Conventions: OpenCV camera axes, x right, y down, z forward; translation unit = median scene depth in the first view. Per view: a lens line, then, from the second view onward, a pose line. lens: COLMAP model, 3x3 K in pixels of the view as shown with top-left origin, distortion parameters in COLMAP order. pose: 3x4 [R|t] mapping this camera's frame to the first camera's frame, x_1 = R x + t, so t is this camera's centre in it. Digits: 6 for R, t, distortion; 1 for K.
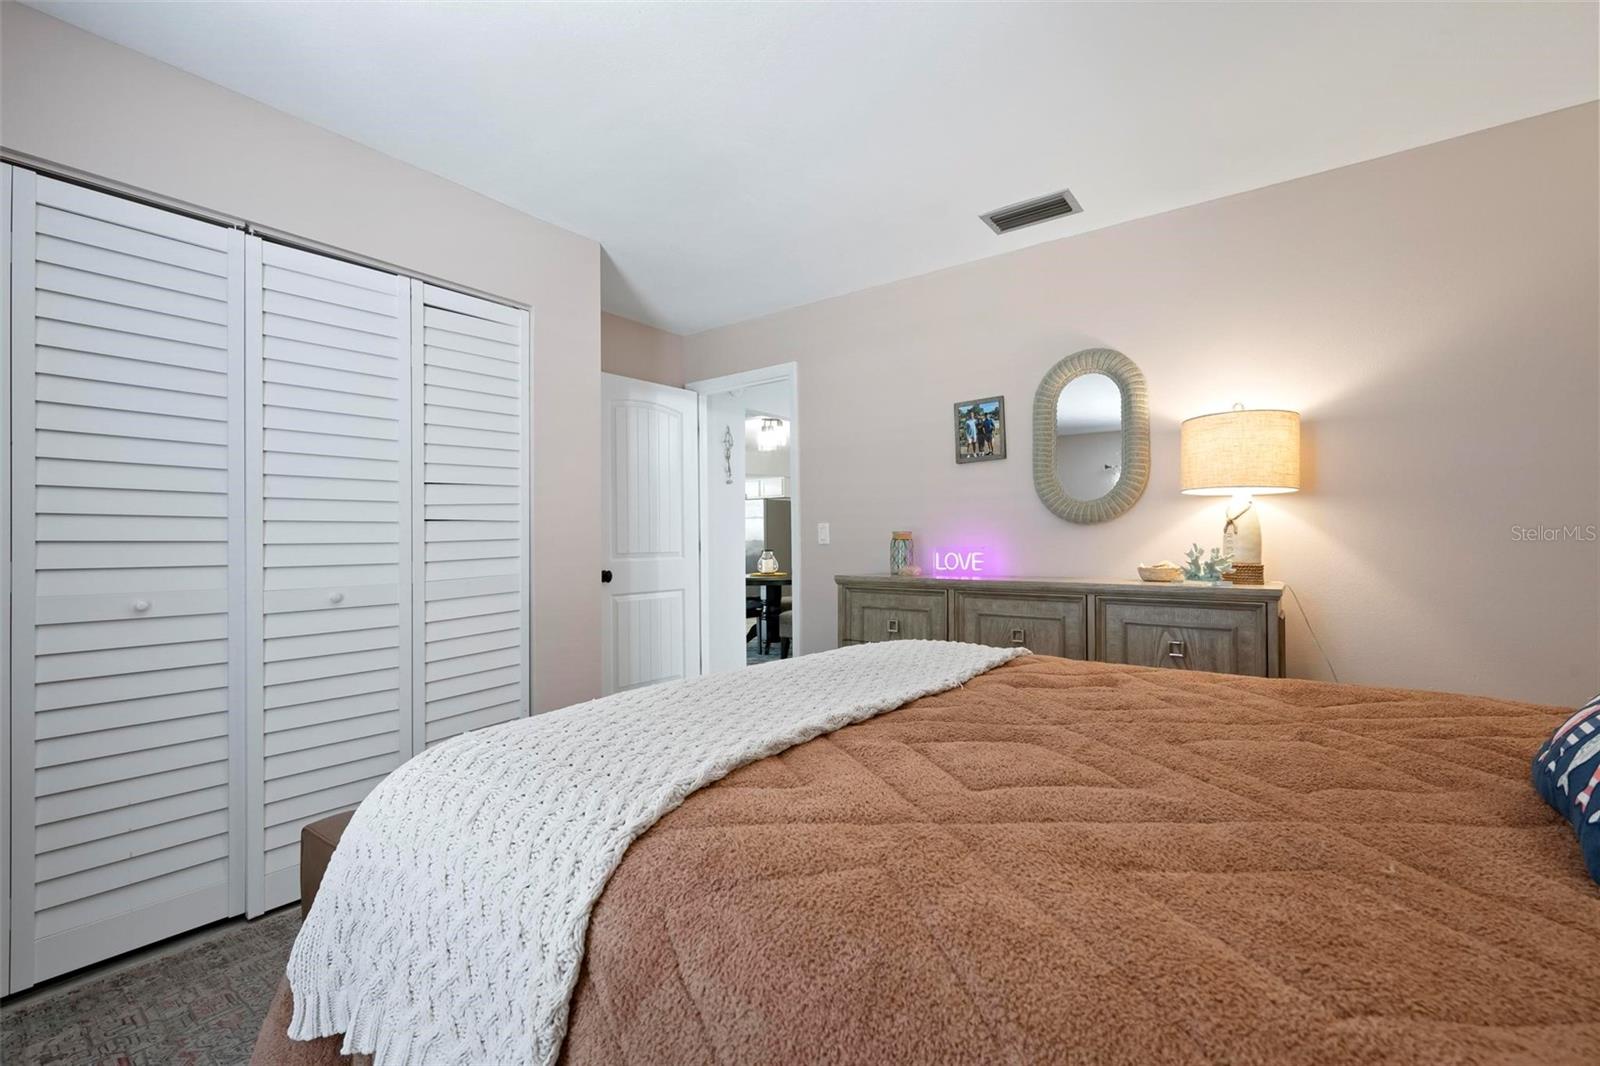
lens RADIAL K [[681.9, 0, 798.8], [0, 681.9, 530.8], [0, 0, 1]] dist [0.000181, -0.000259]
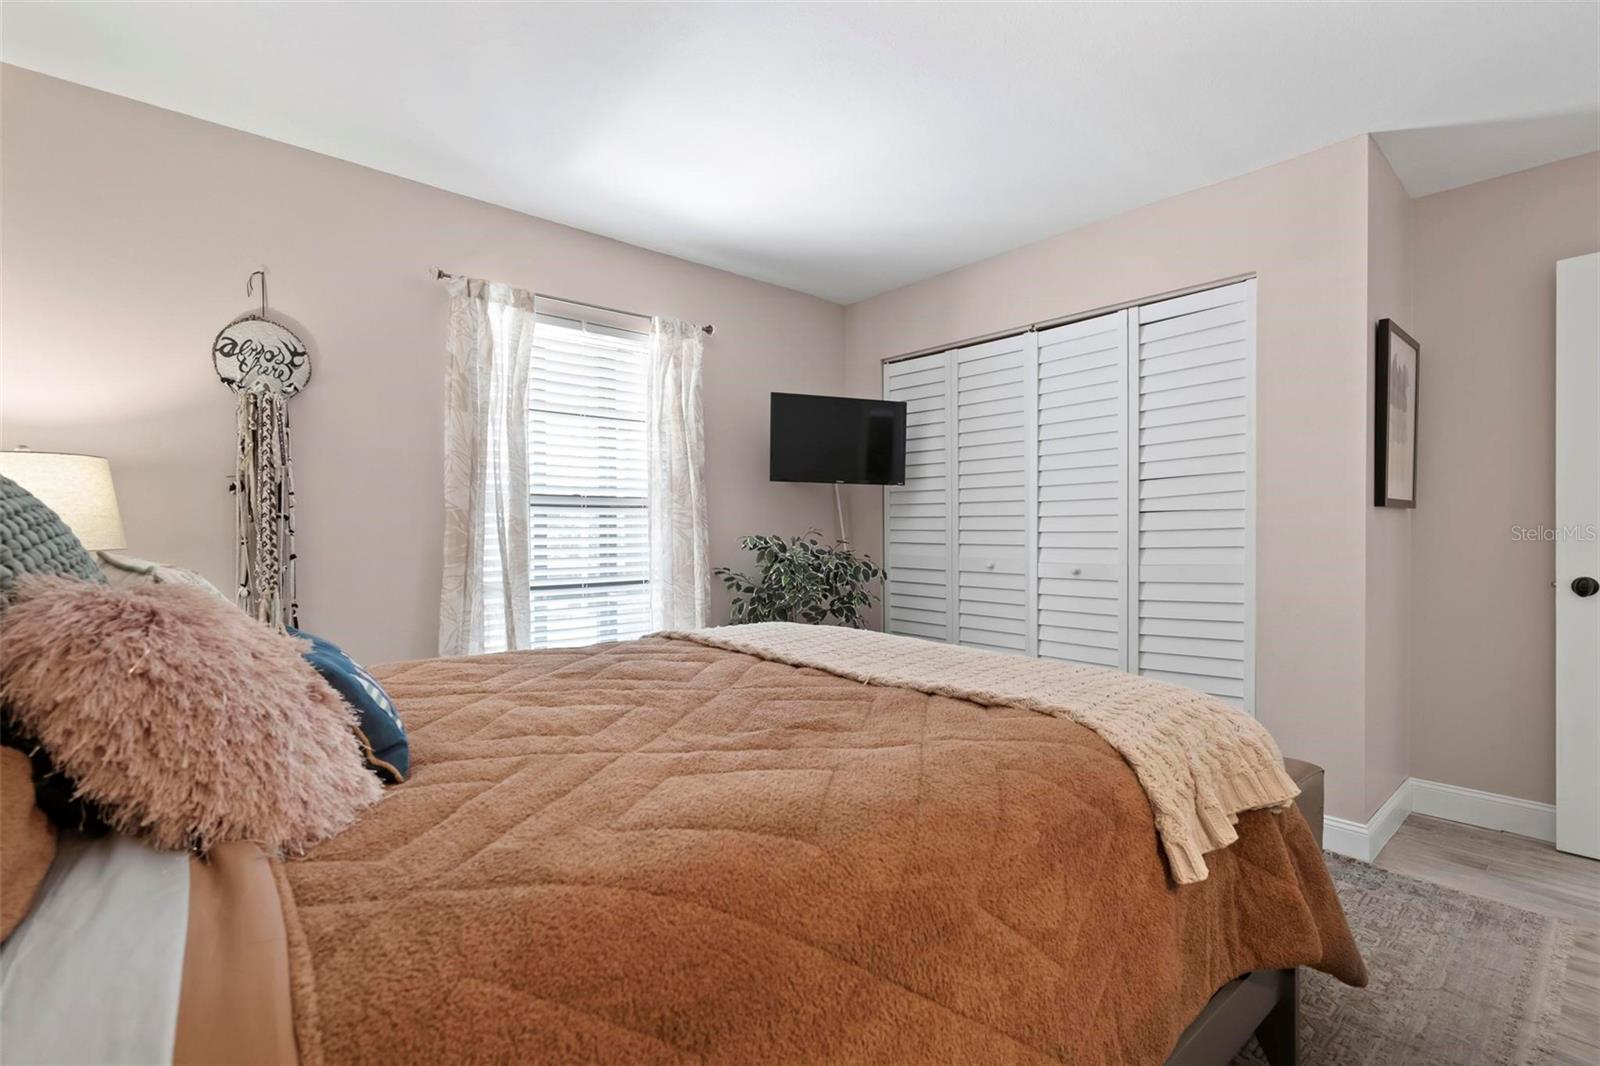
lens RADIAL K [[731.6, 0, 799.3], [0, 731.6, 538.4], [0, 0, 1]] dist [-0.004215, -0.000056]
pose [[-0.212736, 0.015813, -0.976982, 0.812327], [0.013860, 0.999817, 0.013165, 0.004865], [0.977011, -0.010740, -0.212916, 0.715043]]
